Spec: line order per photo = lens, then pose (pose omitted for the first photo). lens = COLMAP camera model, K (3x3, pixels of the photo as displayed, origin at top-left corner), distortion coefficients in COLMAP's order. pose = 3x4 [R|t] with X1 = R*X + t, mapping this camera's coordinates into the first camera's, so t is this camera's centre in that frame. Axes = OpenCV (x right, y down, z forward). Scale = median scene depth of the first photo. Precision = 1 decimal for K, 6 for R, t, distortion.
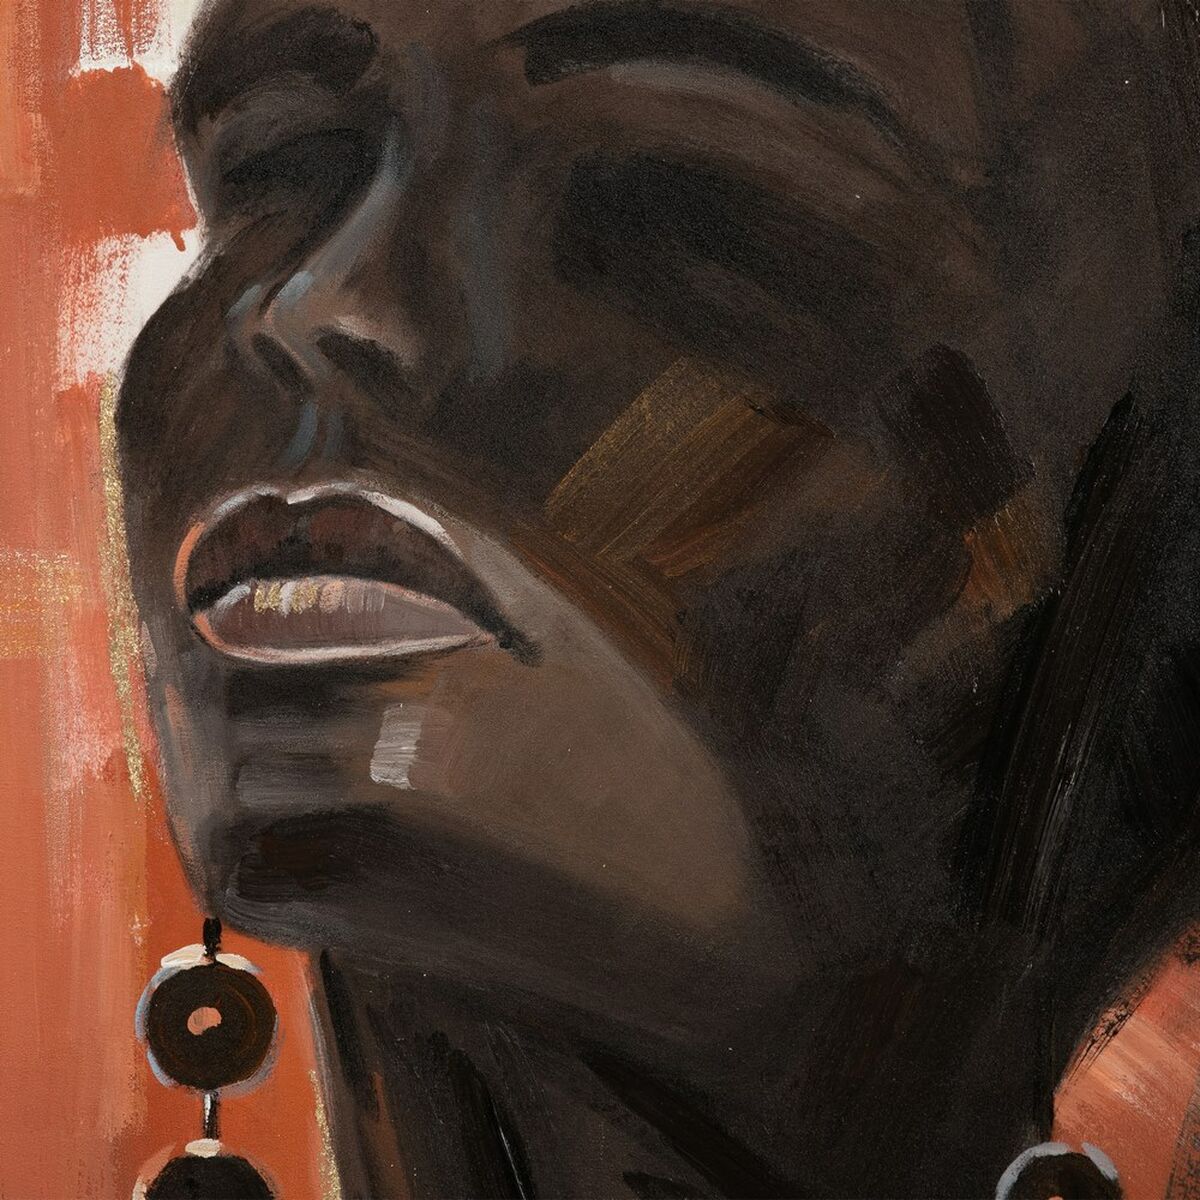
lens RADIAL K [[3337.1, 0, 601.7], [0, 3337.1, 595.9], [0, 0, 1]] dist [0.137822, 0.000000]
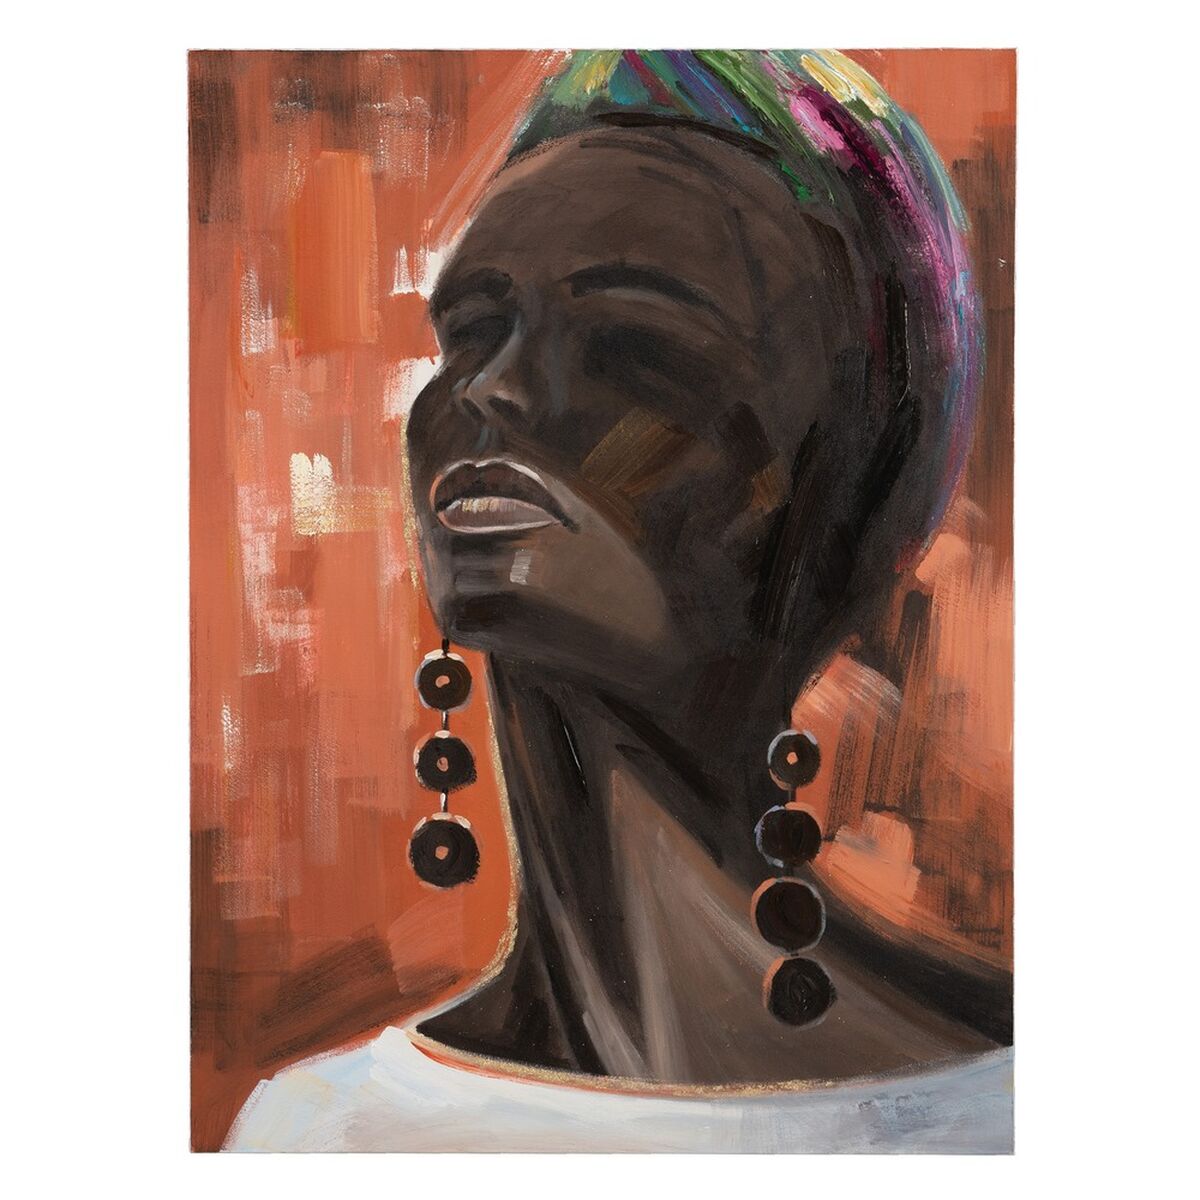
lens RADIAL K [[2423.0, 0, 603.1], [0, 2423.0, 598.9], [0, 0, 1]] dist [-0.110817, 0.000000]
pose [[0.999084, -0.000242, -0.042782, 0.074789], [0.000831, 0.999905, 0.013731, 0.044640], [0.042774, -0.013754, 0.998990, -0.769073]]
